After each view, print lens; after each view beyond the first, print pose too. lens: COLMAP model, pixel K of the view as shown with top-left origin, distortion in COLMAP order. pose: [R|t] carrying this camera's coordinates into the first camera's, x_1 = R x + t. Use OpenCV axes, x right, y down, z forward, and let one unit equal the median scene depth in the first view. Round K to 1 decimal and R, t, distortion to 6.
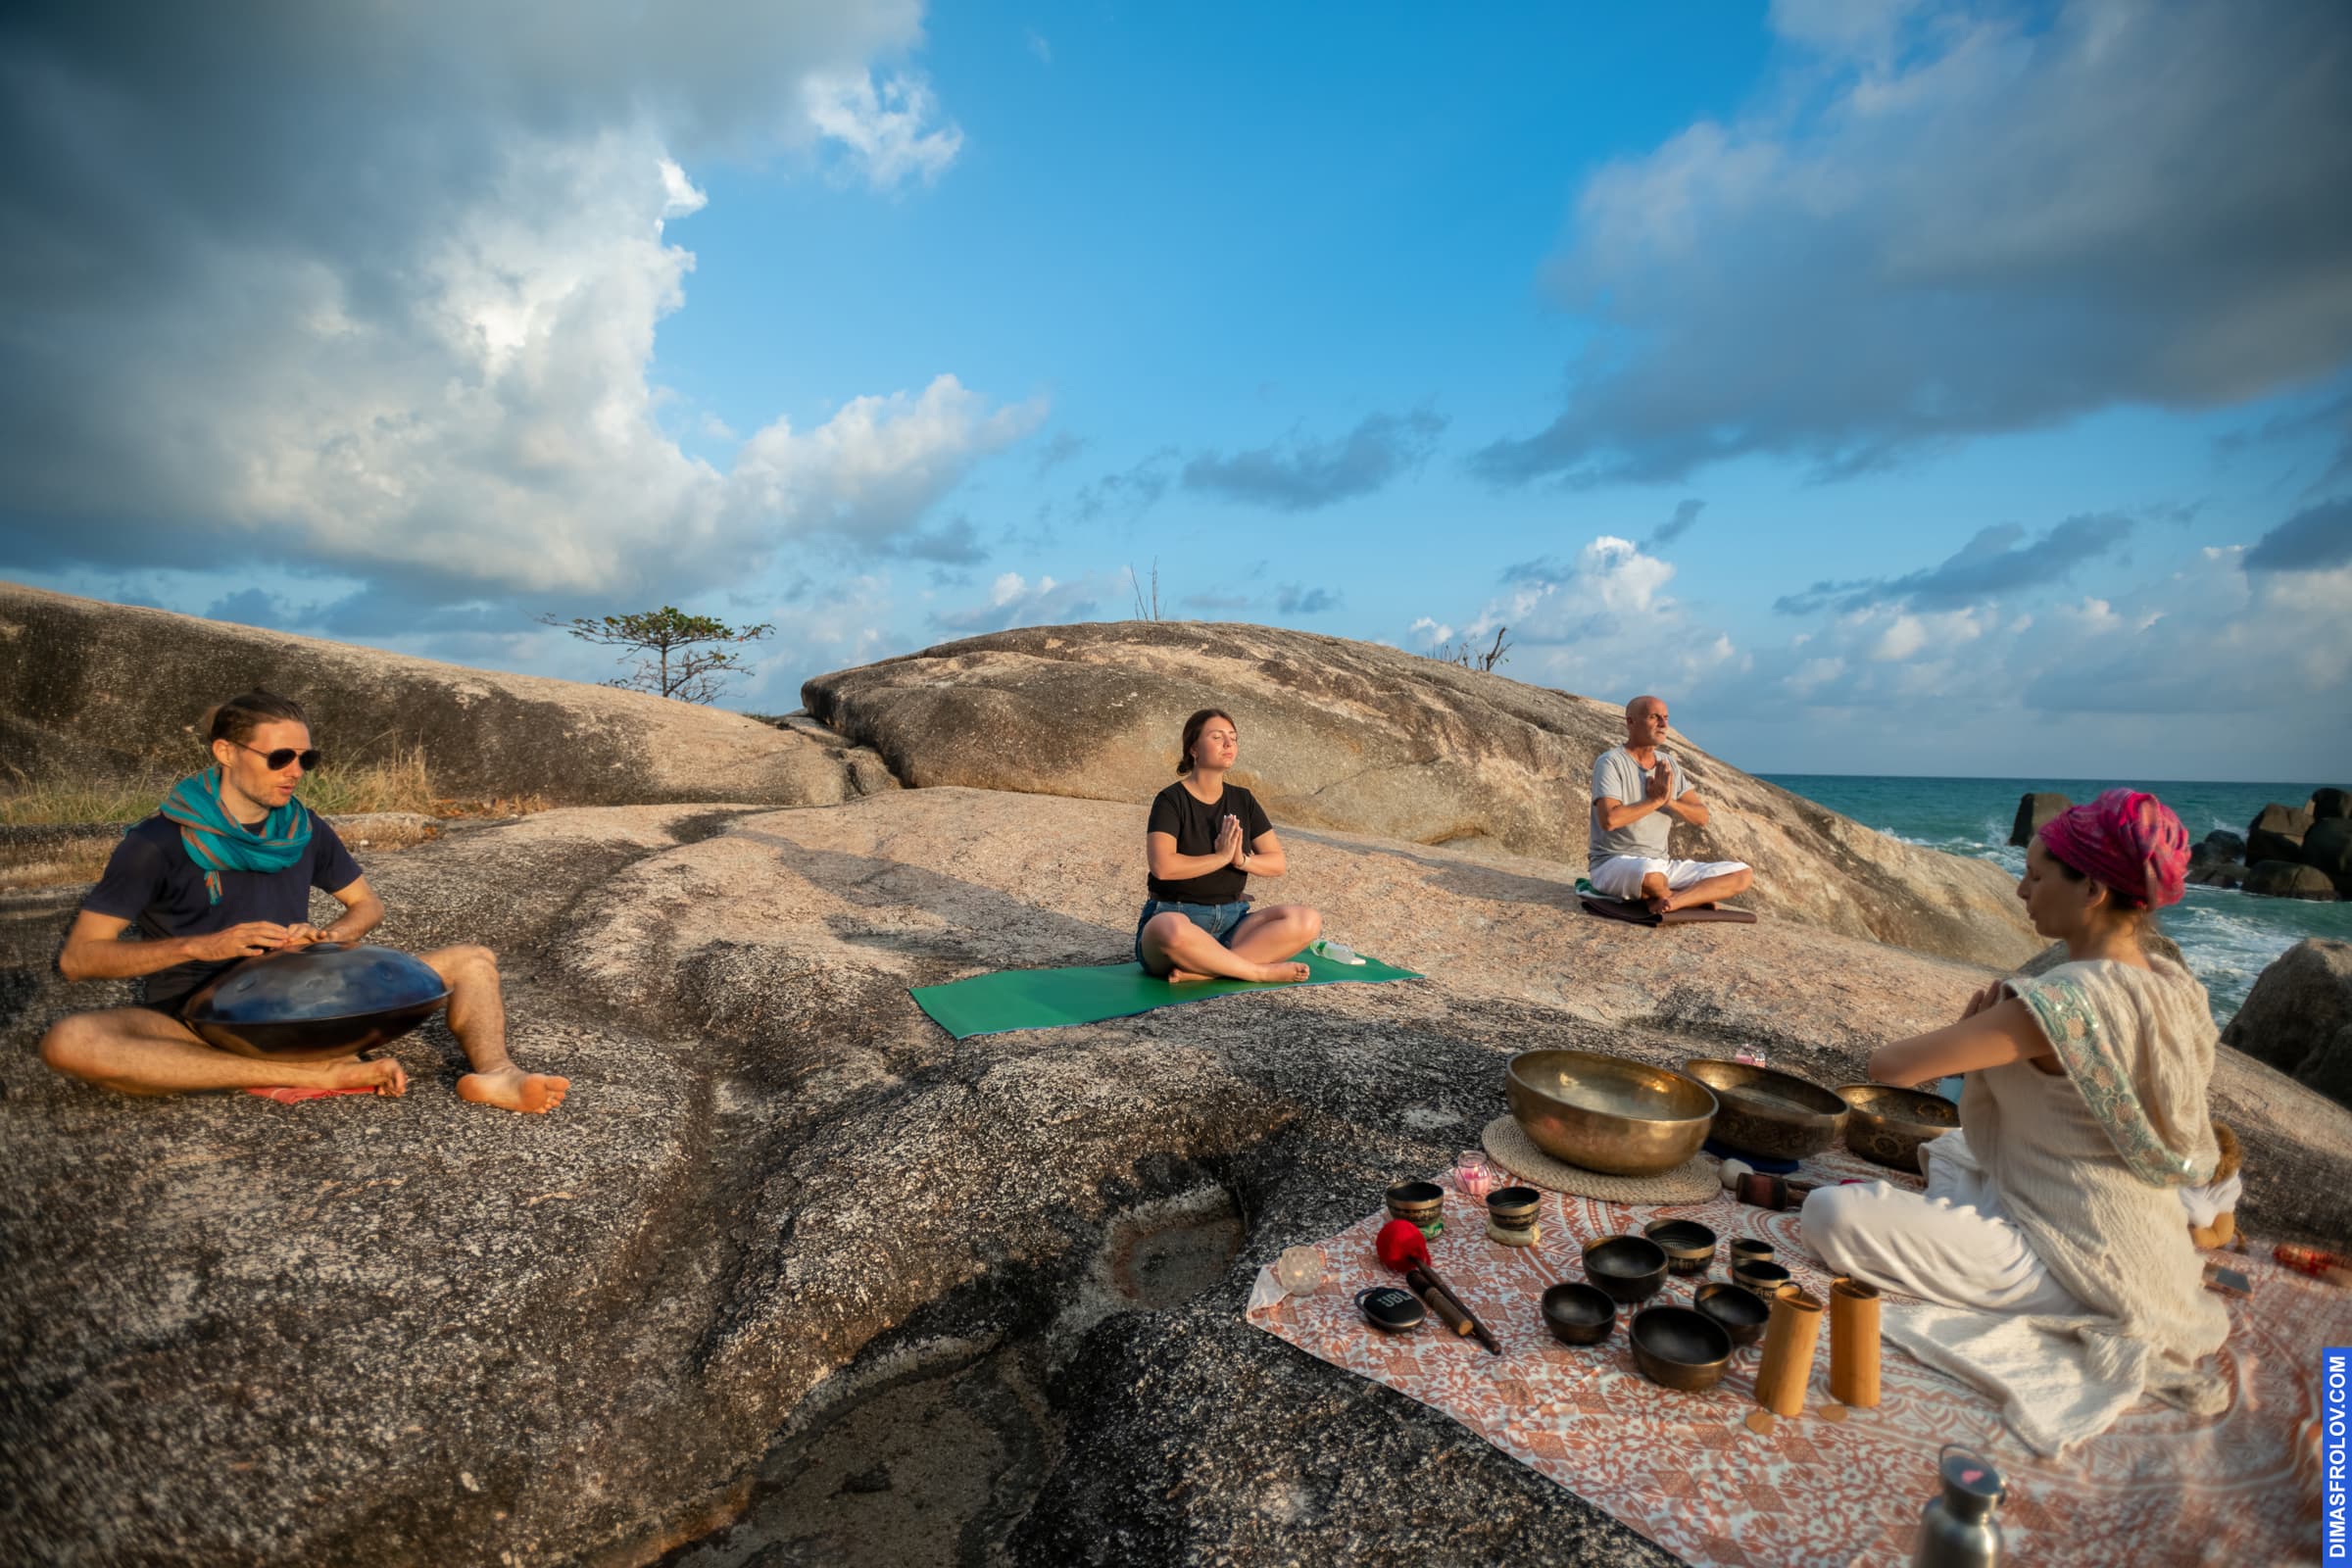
lens RADIAL K [[1143.0, 0, 1182.9], [0, 1143.0, 773.1], [0, 0, 1]] dist [-0.065120, 0.023842]
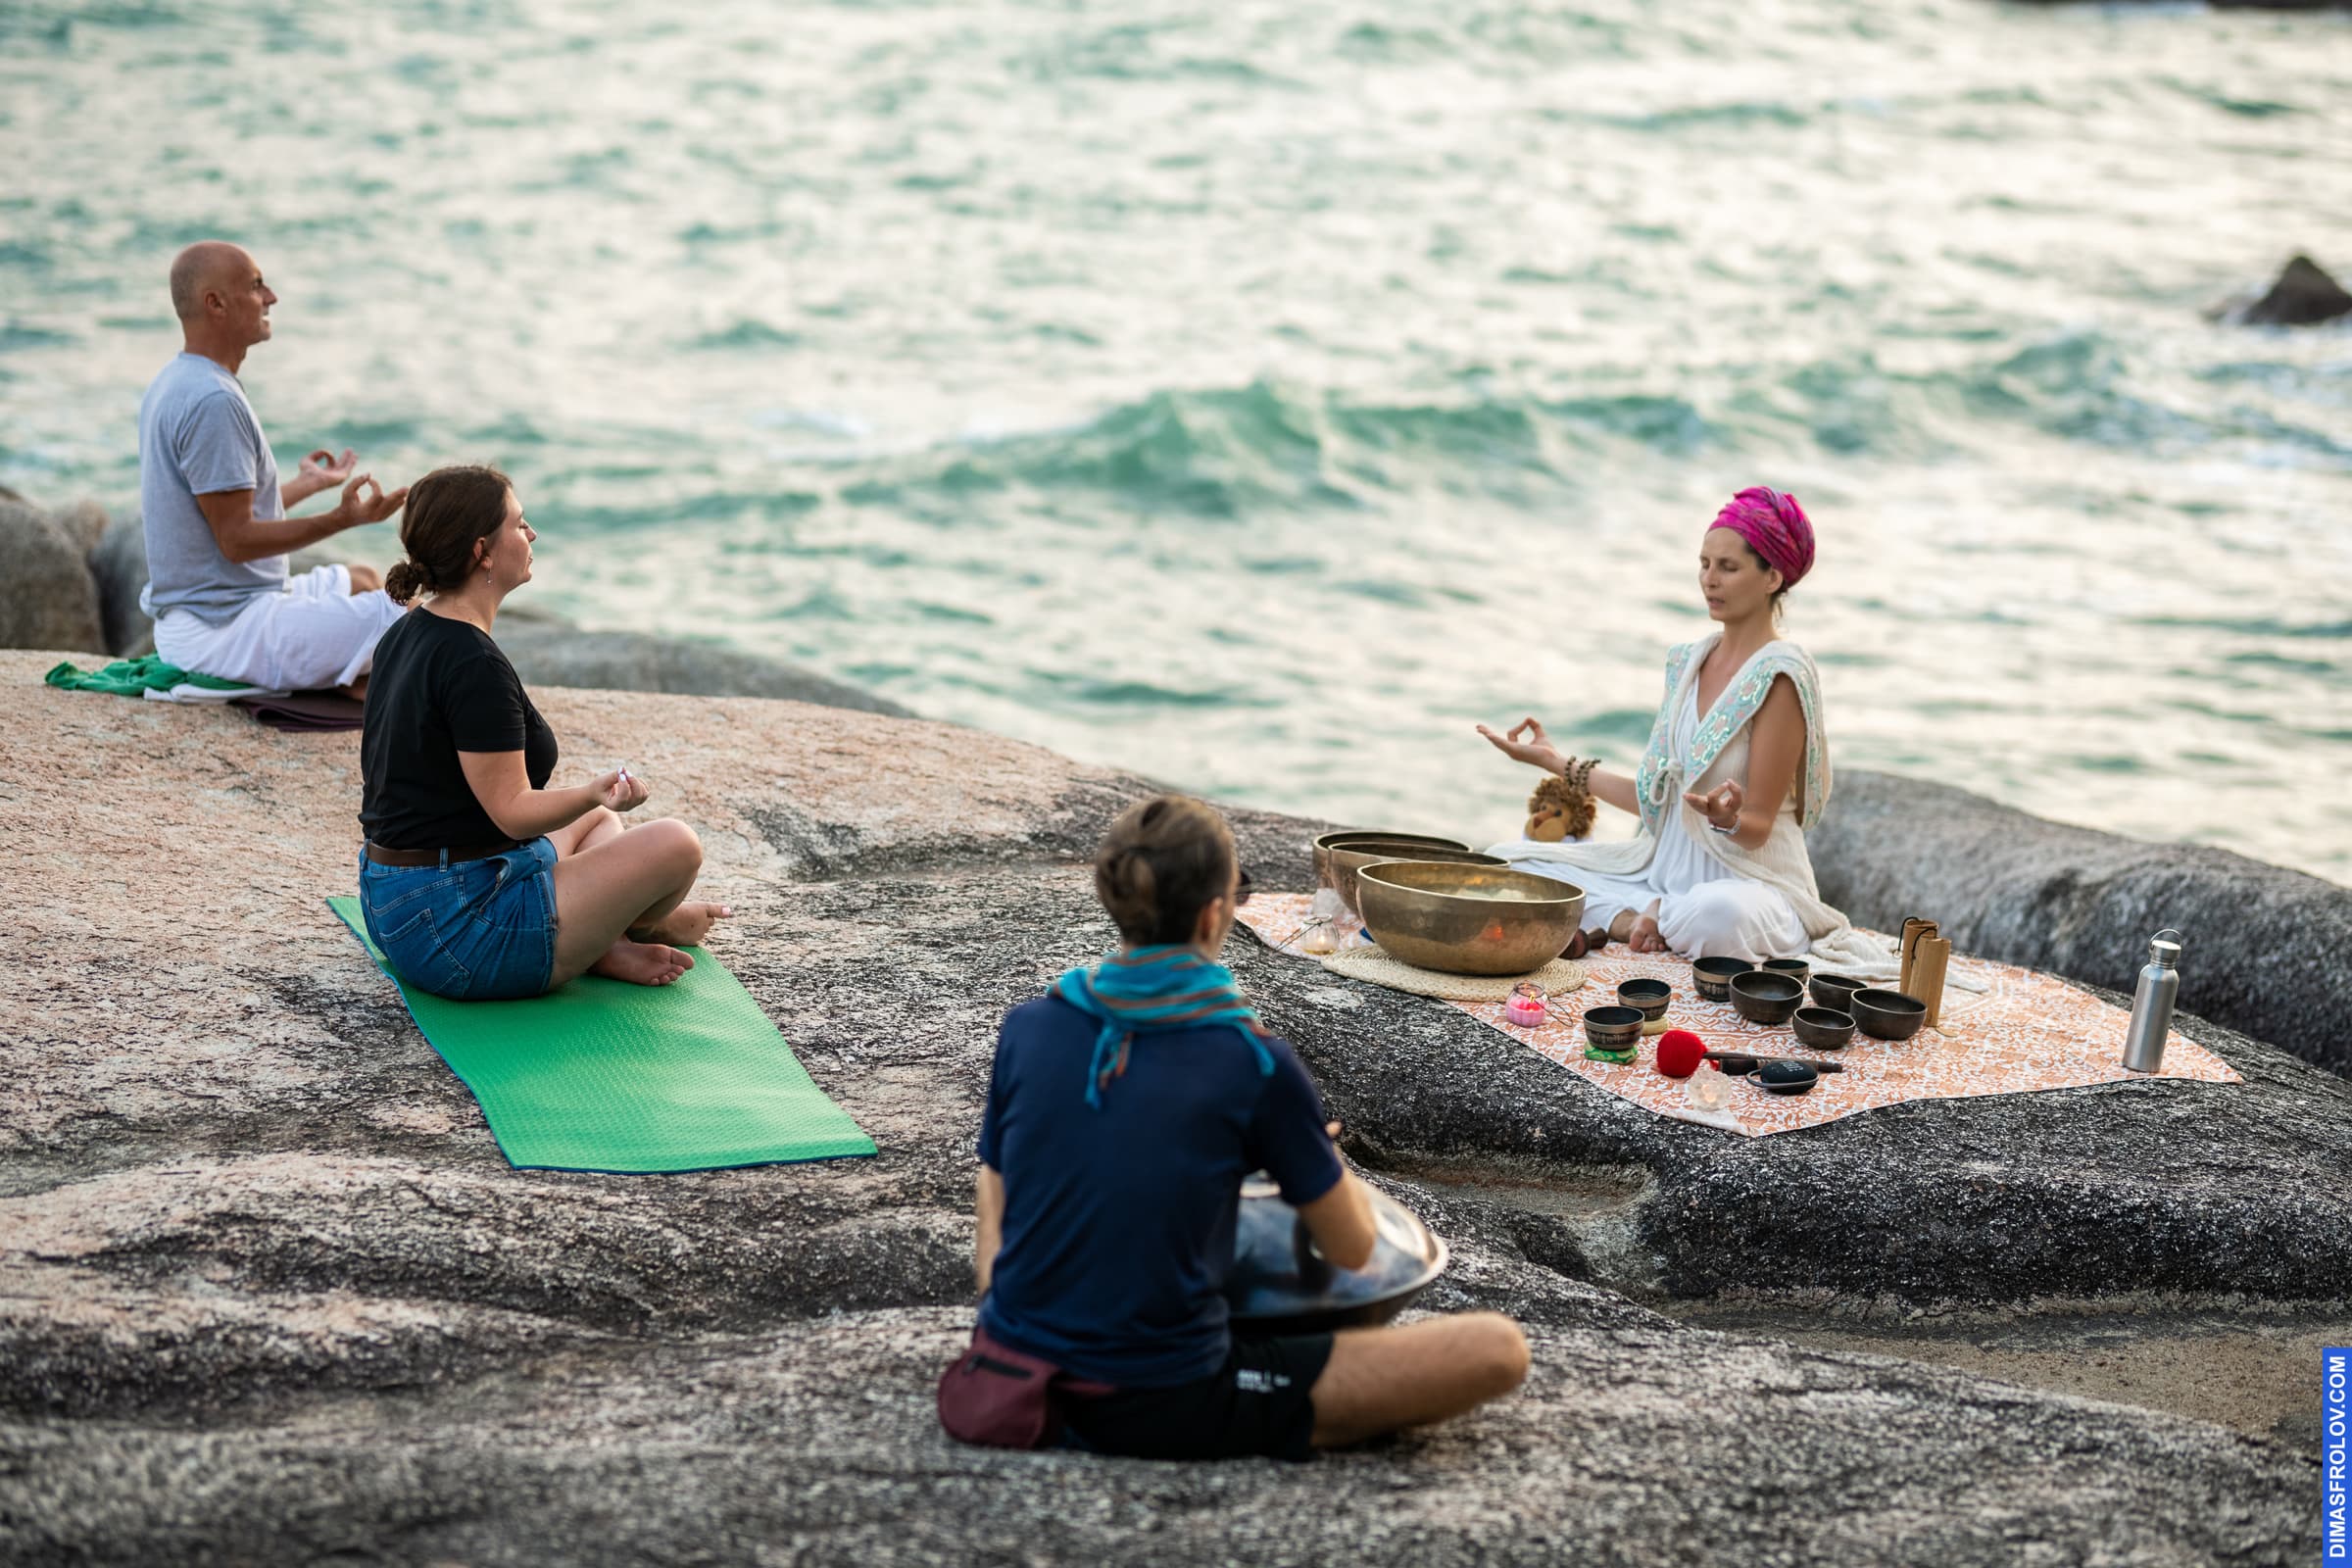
lens RADIAL K [[5487.0, 0, 1177.3], [0, 5487.0, 784.5], [0, 0, 1]] dist [0.033923, -0.737120]
pose [[0.135782, -0.218207, 0.966410, -3.147986], [0.008245, 0.975659, 0.219137, -0.615886], [-0.990704, -0.021787, 0.134276, 0.551780]]
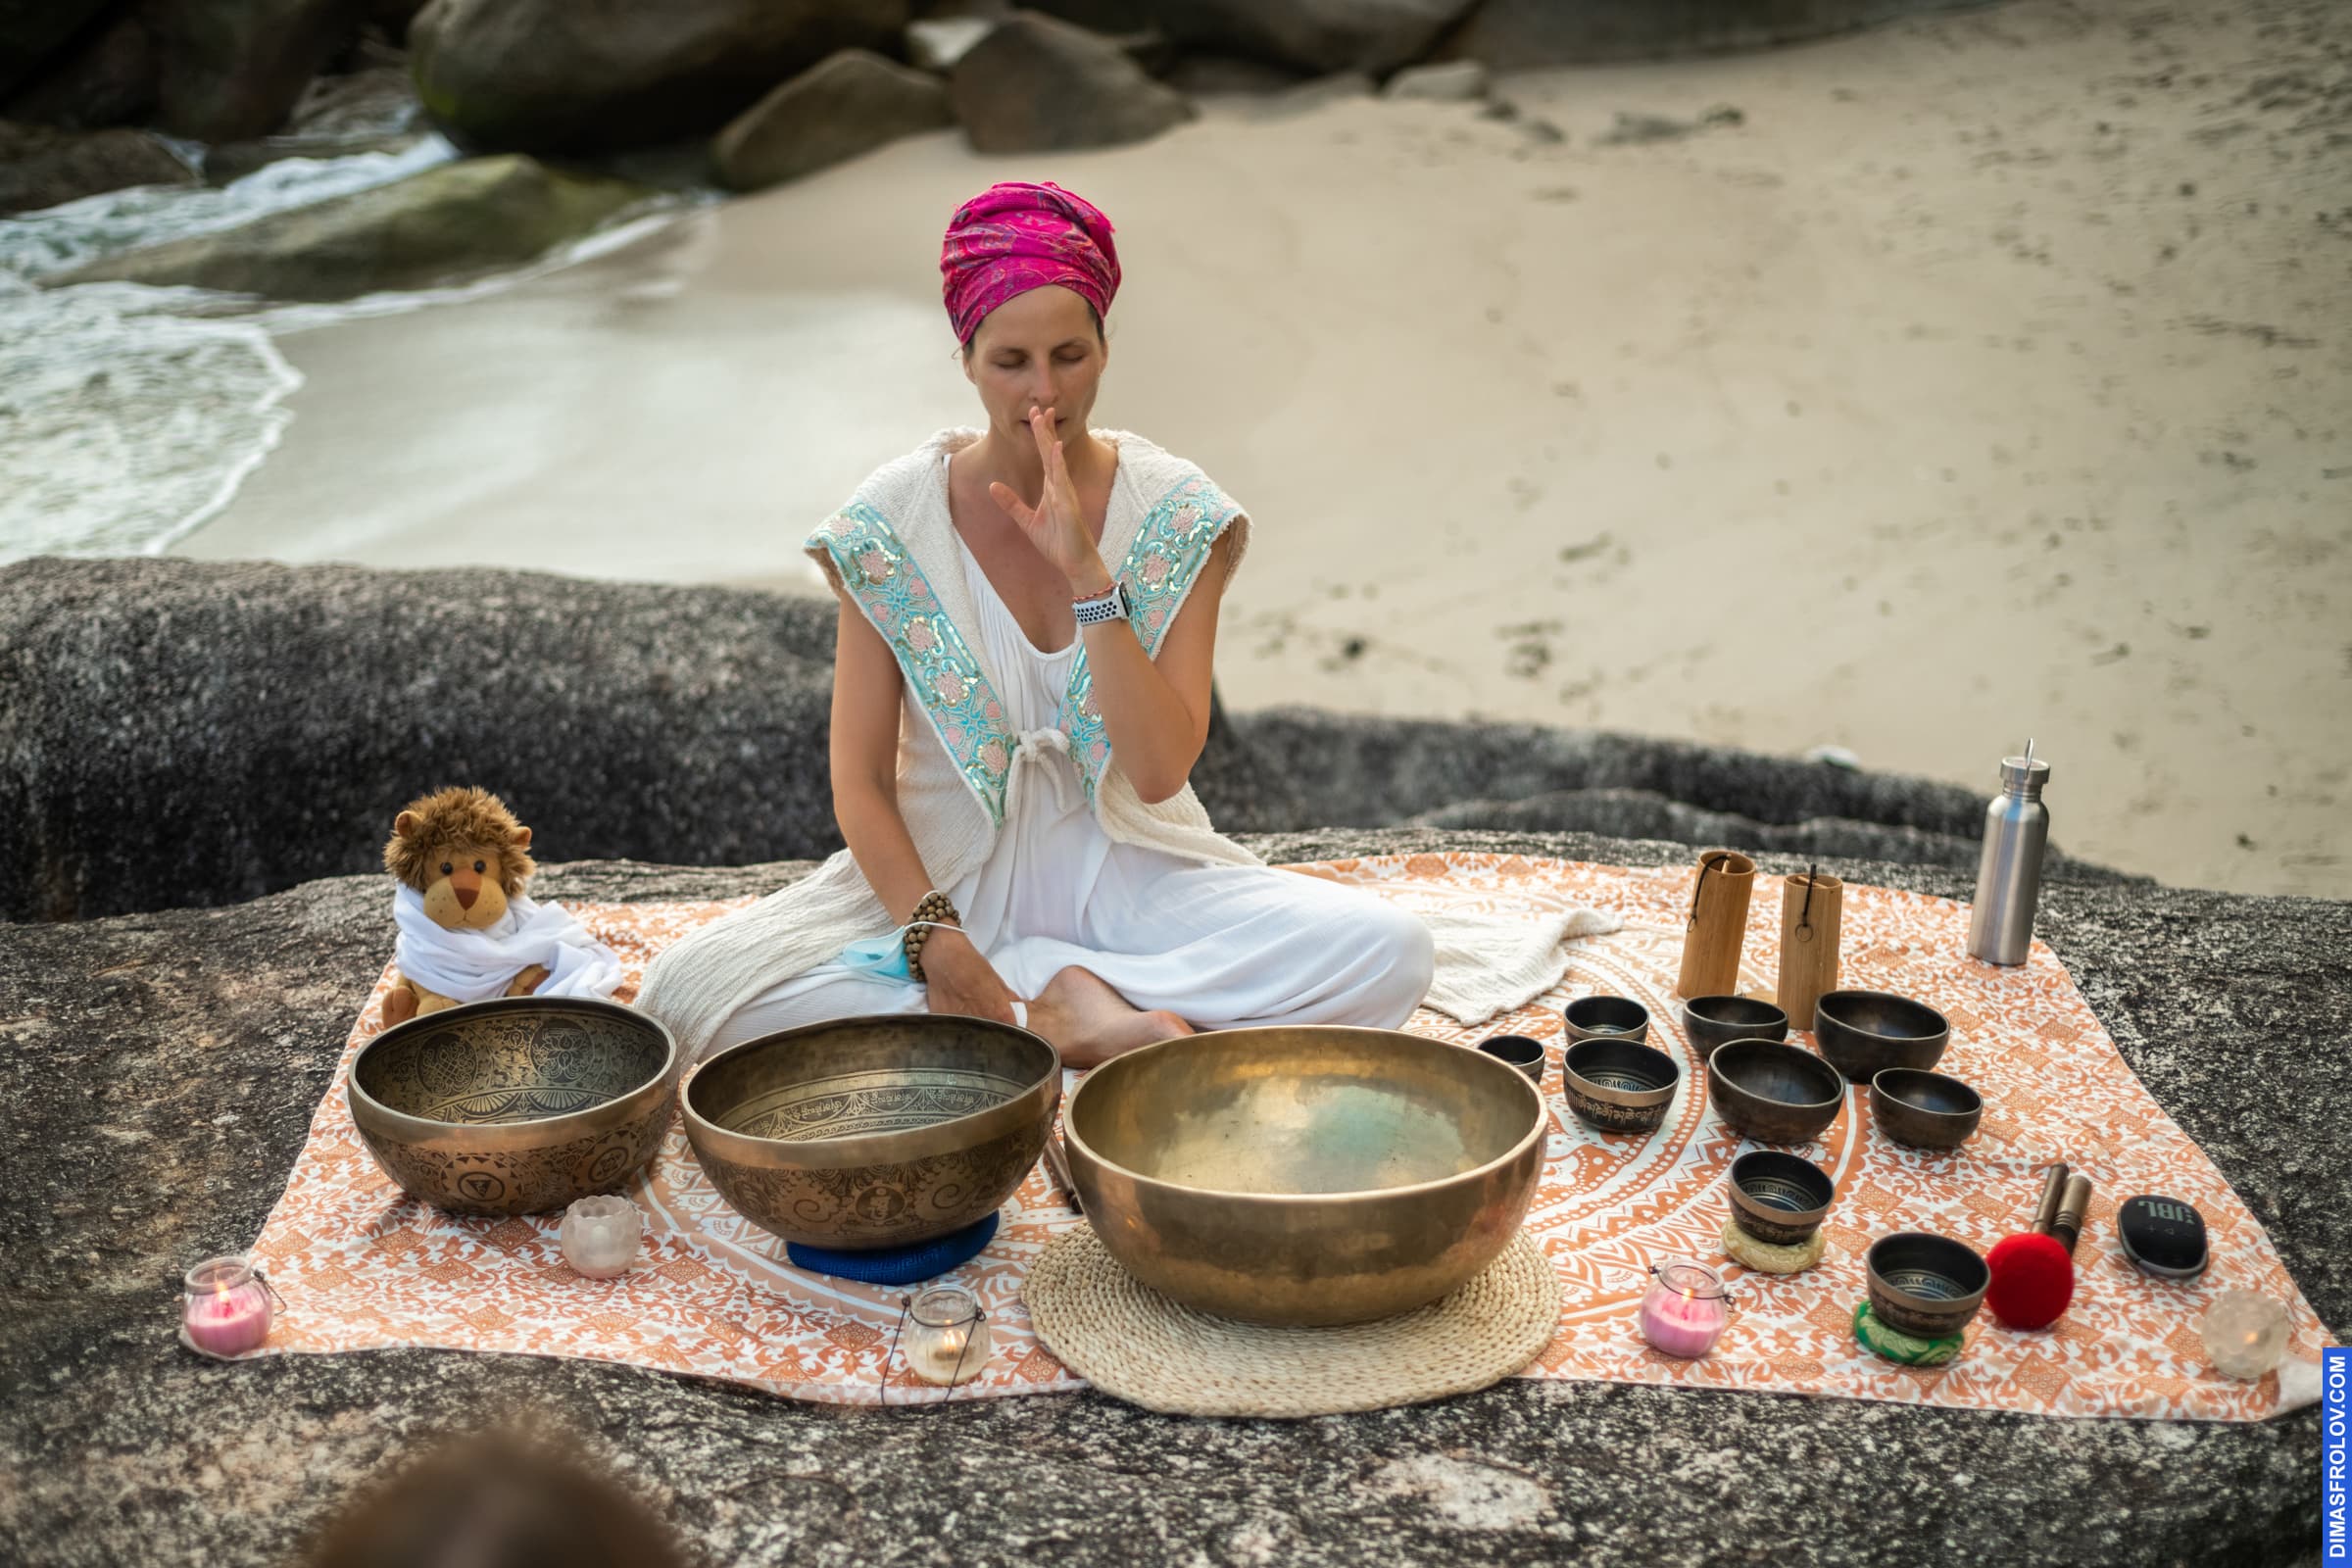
lens RADIAL K [[3500.1, 0, 1181.7], [0, 3500.1, 787.3], [0, 0, 1]] dist [-0.035637, 0.046306]
pose [[-0.789011, -0.252754, 0.559979, -0.237101], [-0.009534, 0.916383, 0.400189, -0.296838], [-0.614304, 0.310415, -0.725446, 1.624365]]
